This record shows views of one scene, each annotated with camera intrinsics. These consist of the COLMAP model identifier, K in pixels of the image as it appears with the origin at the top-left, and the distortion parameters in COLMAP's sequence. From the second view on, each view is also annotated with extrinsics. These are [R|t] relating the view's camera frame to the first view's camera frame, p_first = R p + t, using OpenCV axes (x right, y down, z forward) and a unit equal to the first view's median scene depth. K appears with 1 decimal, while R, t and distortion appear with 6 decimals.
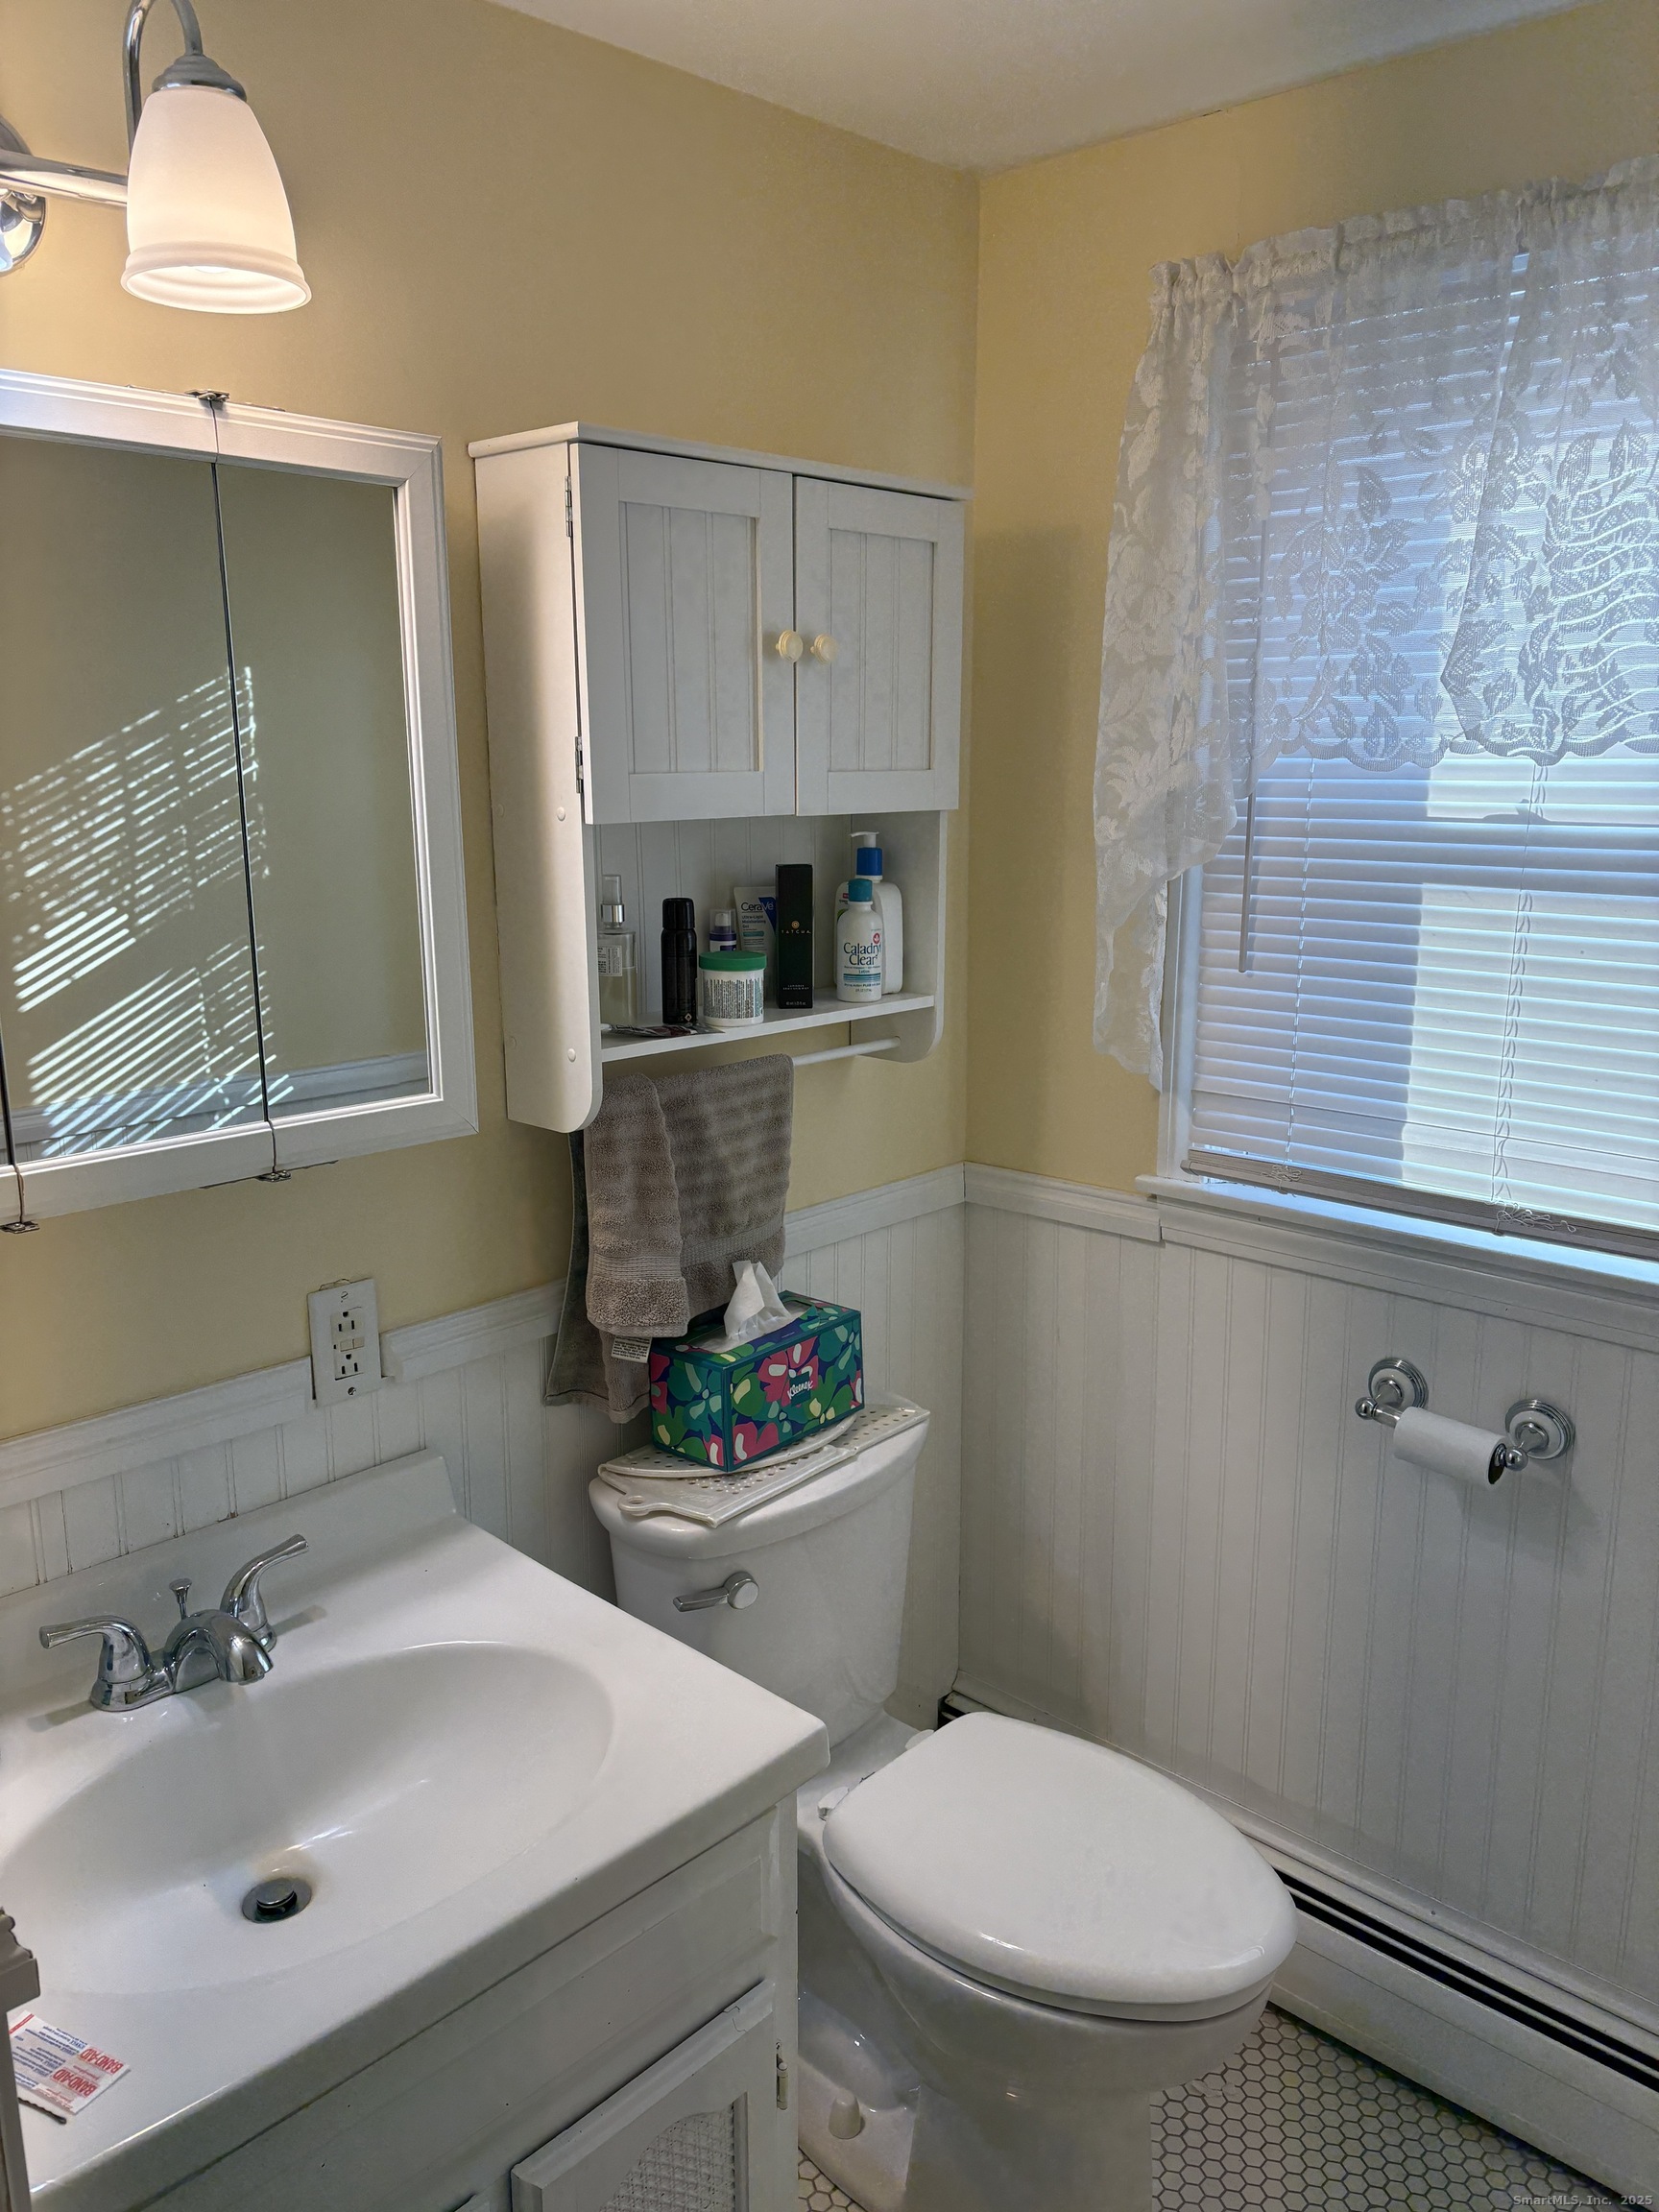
lens RADIAL K [[1675.4, 0, 873.3], [0, 1675.4, 1108.3], [0, 0, 1]] dist [0.073671, -0.093738]
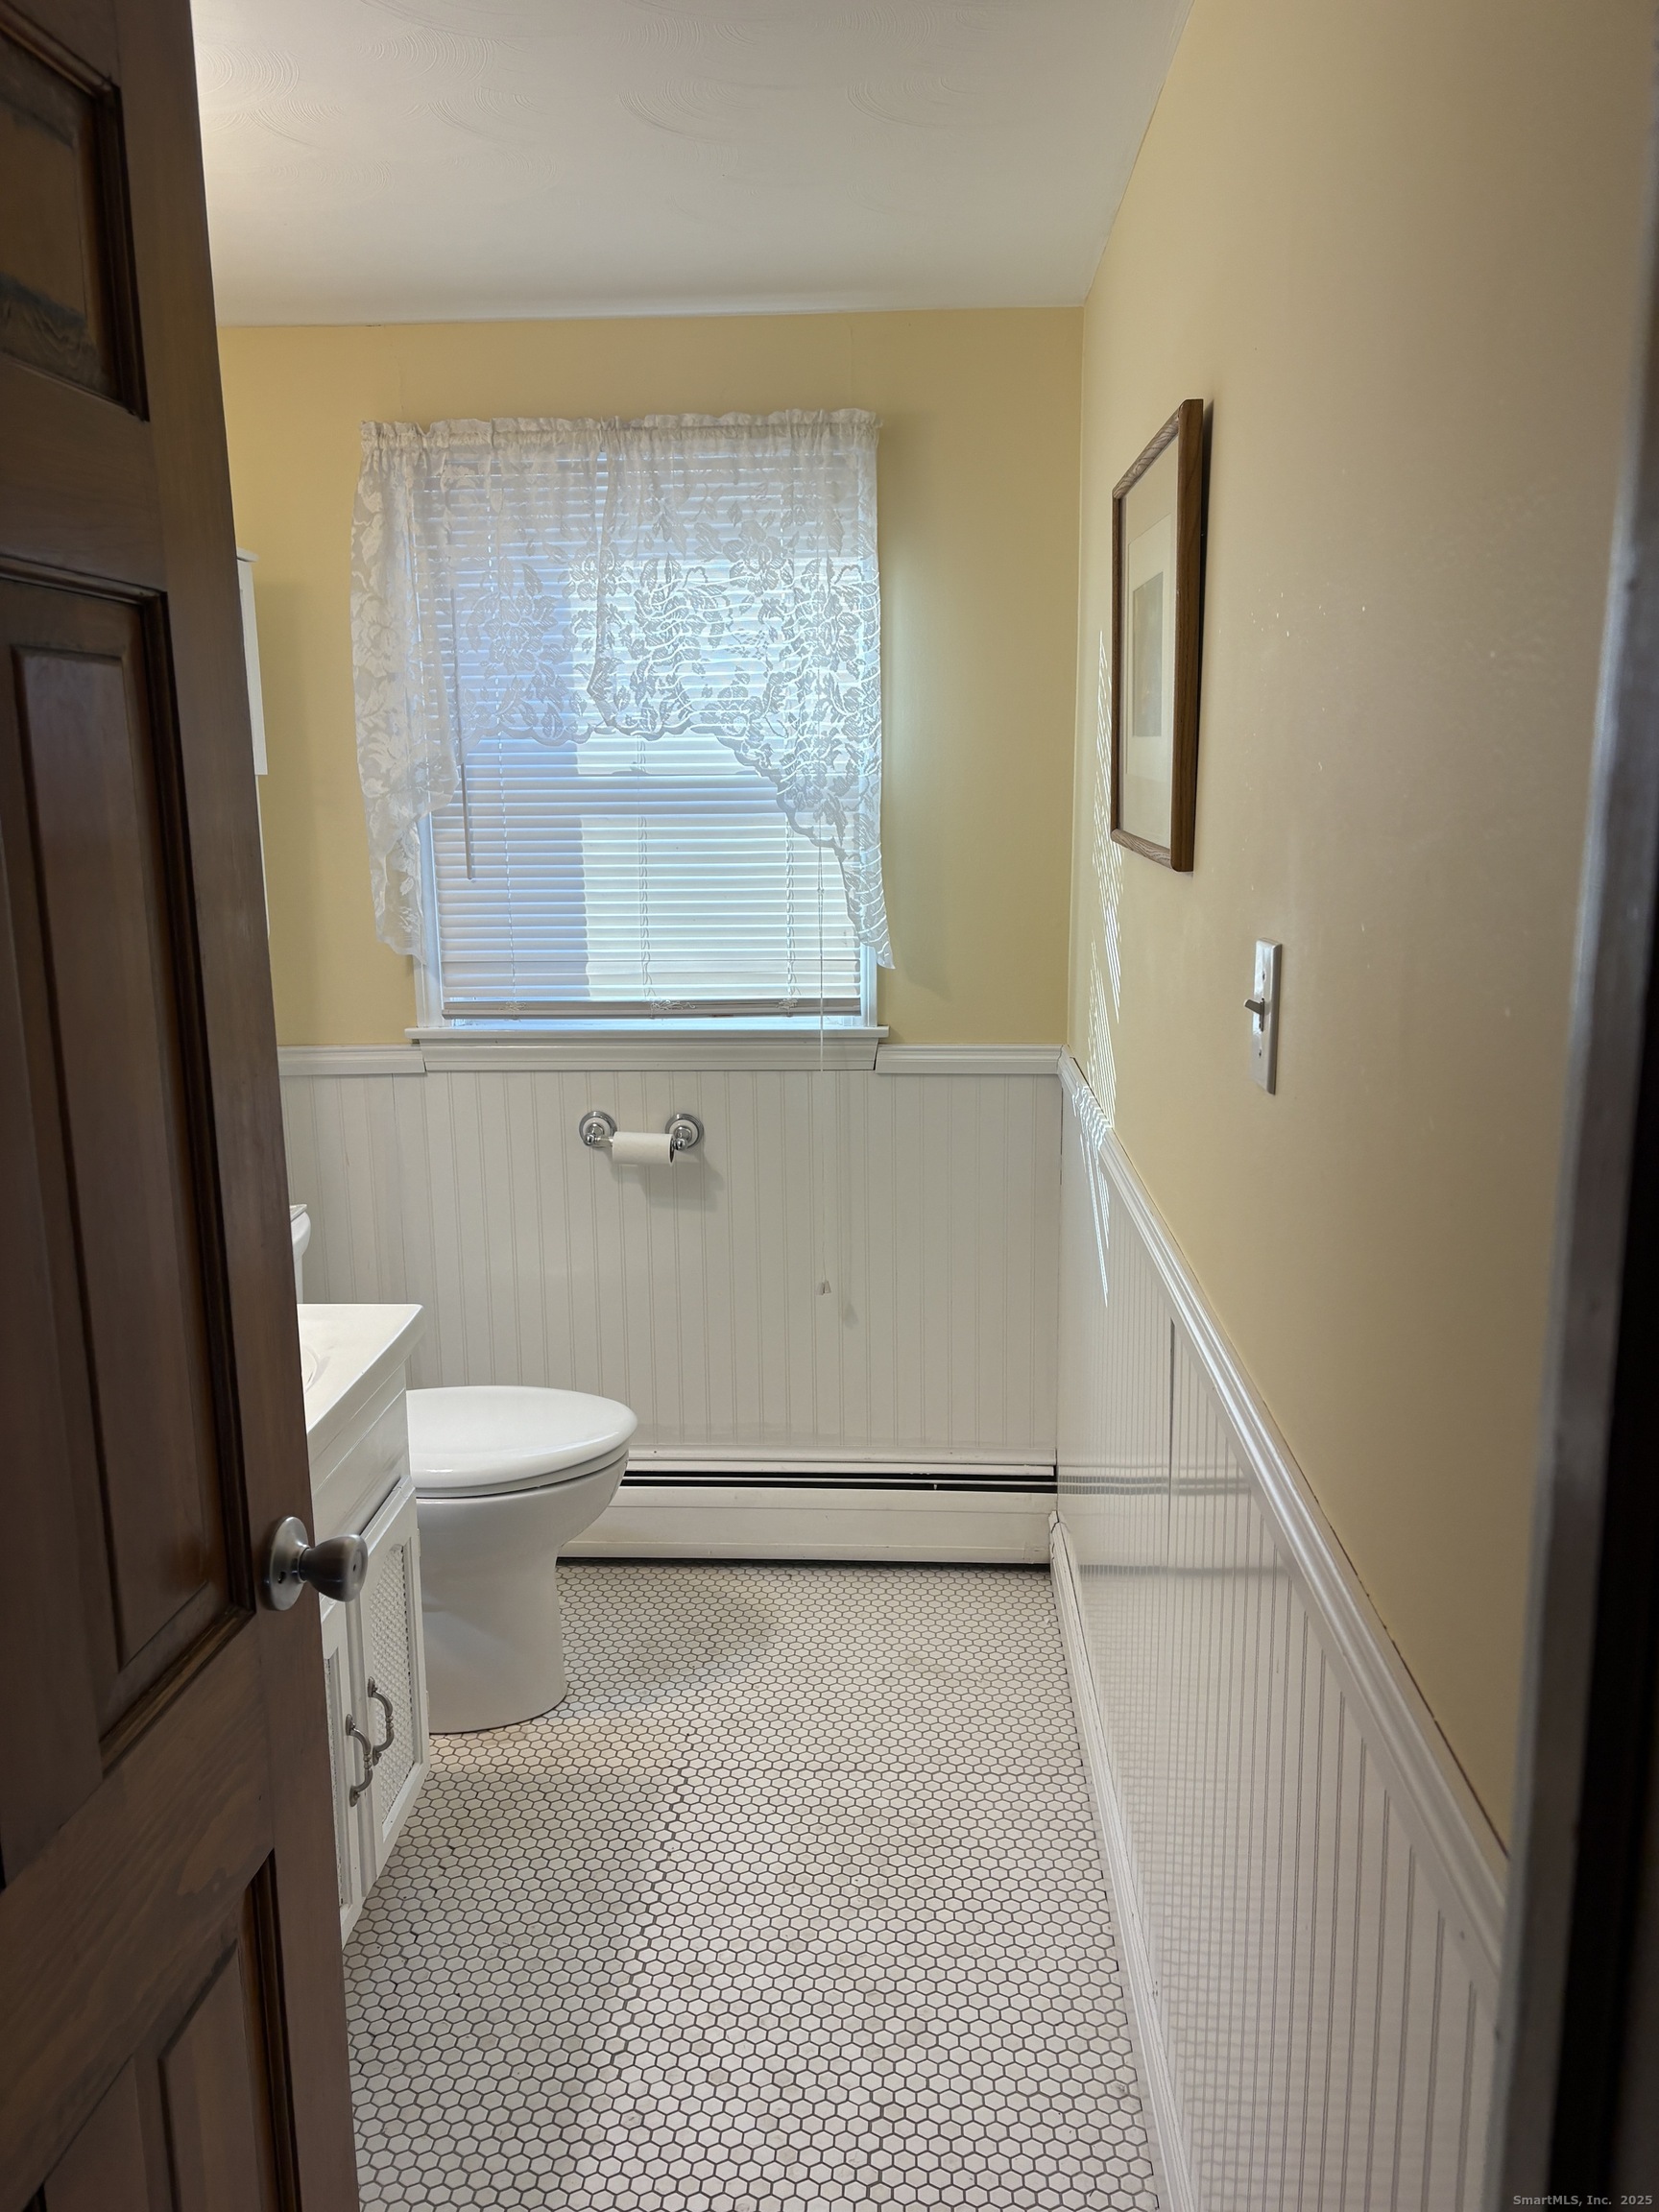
lens RADIAL K [[1675.4, 0, 829.0], [0, 1675.4, 1114.1], [0, 0, 1]] dist [0.073671, -0.093738]
pose [[0.785271, -0.134071, 0.604462, -0.535427], [0.145291, 0.988916, 0.030593, 0.146652], [-0.601864, 0.063799, 0.796046, -0.457638]]
